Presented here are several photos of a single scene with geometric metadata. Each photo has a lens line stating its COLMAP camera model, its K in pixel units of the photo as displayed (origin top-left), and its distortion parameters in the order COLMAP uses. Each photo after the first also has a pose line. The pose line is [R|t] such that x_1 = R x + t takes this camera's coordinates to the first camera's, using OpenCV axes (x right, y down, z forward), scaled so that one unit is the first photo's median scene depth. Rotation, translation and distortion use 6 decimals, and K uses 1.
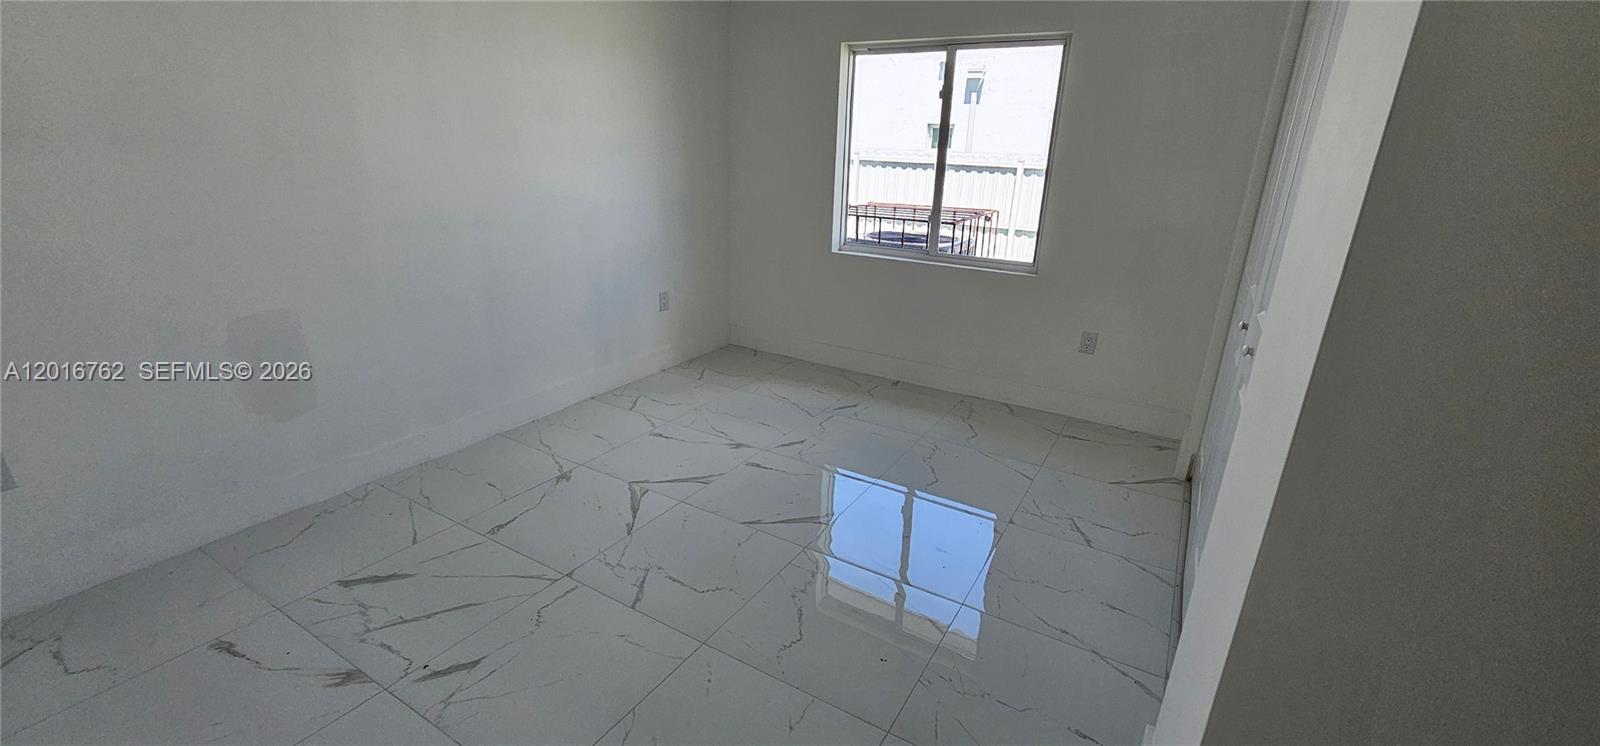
lens RADIAL K [[660.6, 0, 800.0], [0, 660.6, 373.0], [0, 0, 1]] dist [0.008211, -0.000431]
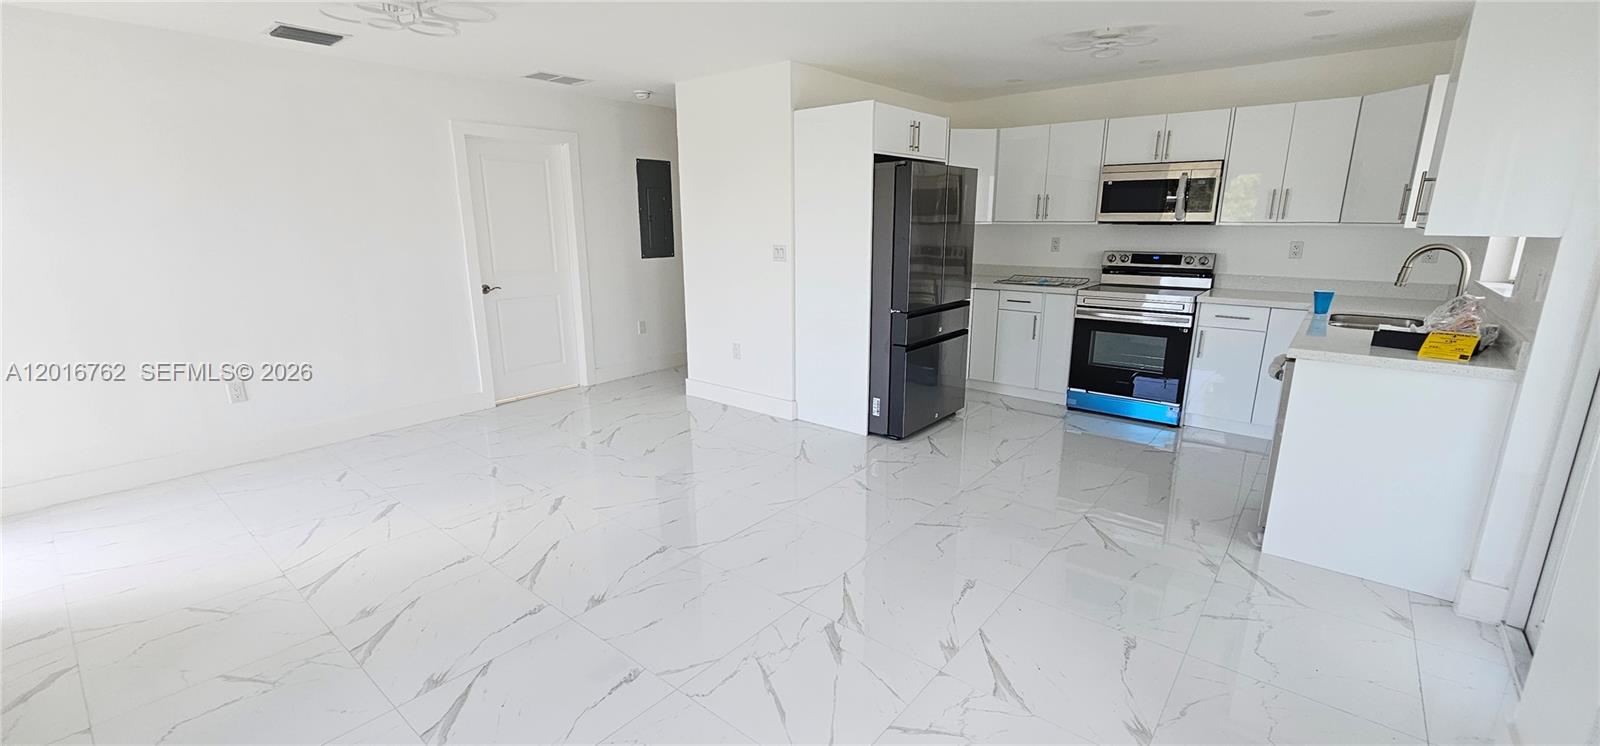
lens RADIAL K [[660.6, 0, 800.0], [0, 660.6, 373.0], [0, 0, 1]] dist [0.008211, -0.000431]
pose [[-0.123307, 0.204528, -0.971063, 0.729883], [-0.326311, 0.915760, 0.234316, -0.520759], [0.937185, 0.345762, -0.046179, 1.508377]]
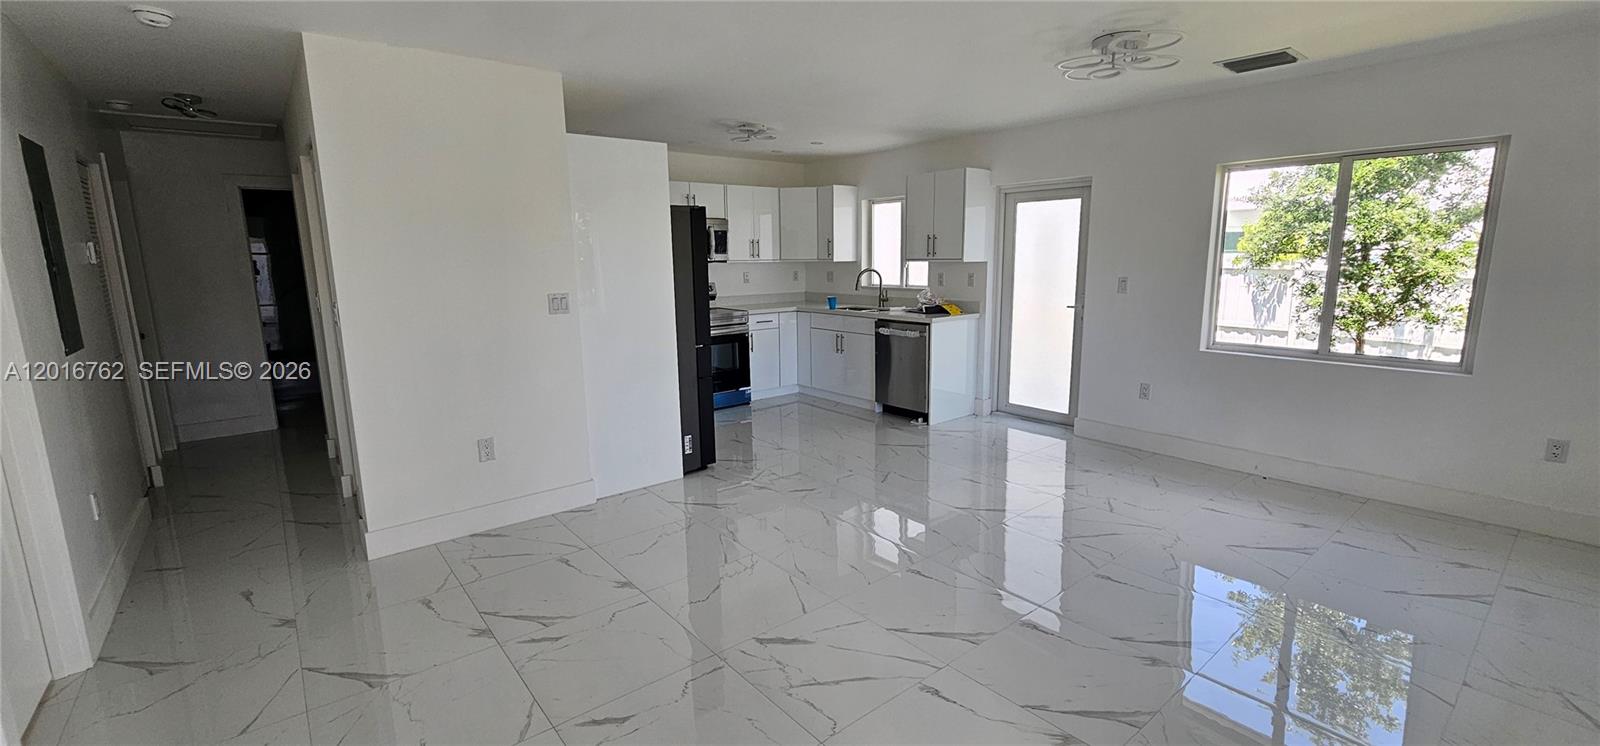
lens RADIAL K [[660.6, 0, 800.0], [0, 660.6, 373.0], [0, 0, 1]] dist [0.008211, -0.000431]
pose [[0.949478, 0.018977, -0.313260, -0.265362], [-0.068011, 0.986892, -0.146352, 0.019745], [0.306377, 0.160263, 0.938322, -0.137449]]
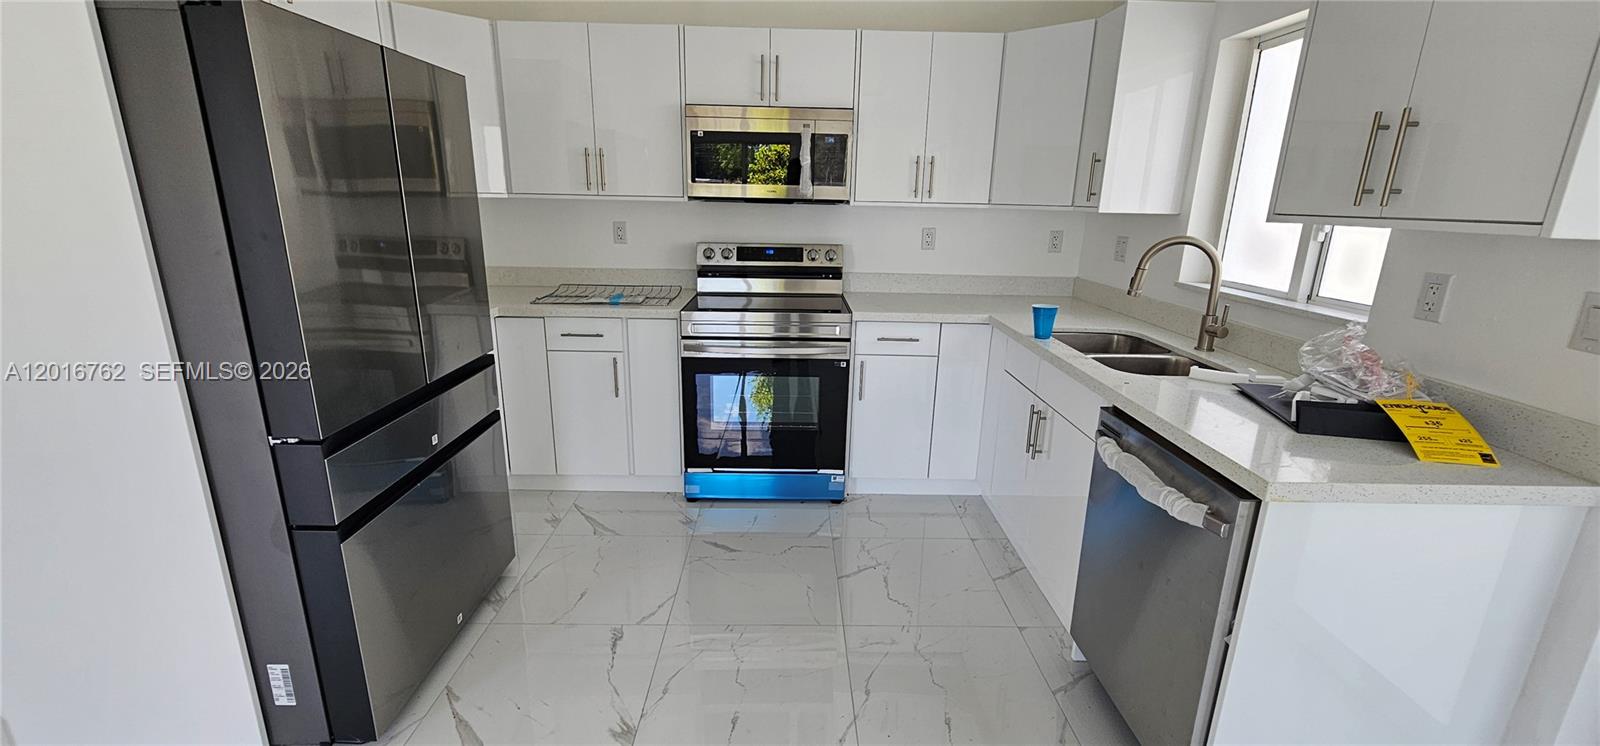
lens RADIAL K [[660.6, 0, 800.0], [0, 660.6, 373.0], [0, 0, 1]] dist [0.008211, -0.000431]
pose [[0.547927, 0.202817, -0.811567, -0.349610], [-0.279905, 0.958693, 0.050608, -0.575140], [0.788308, 0.199432, 0.582063, 1.622773]]
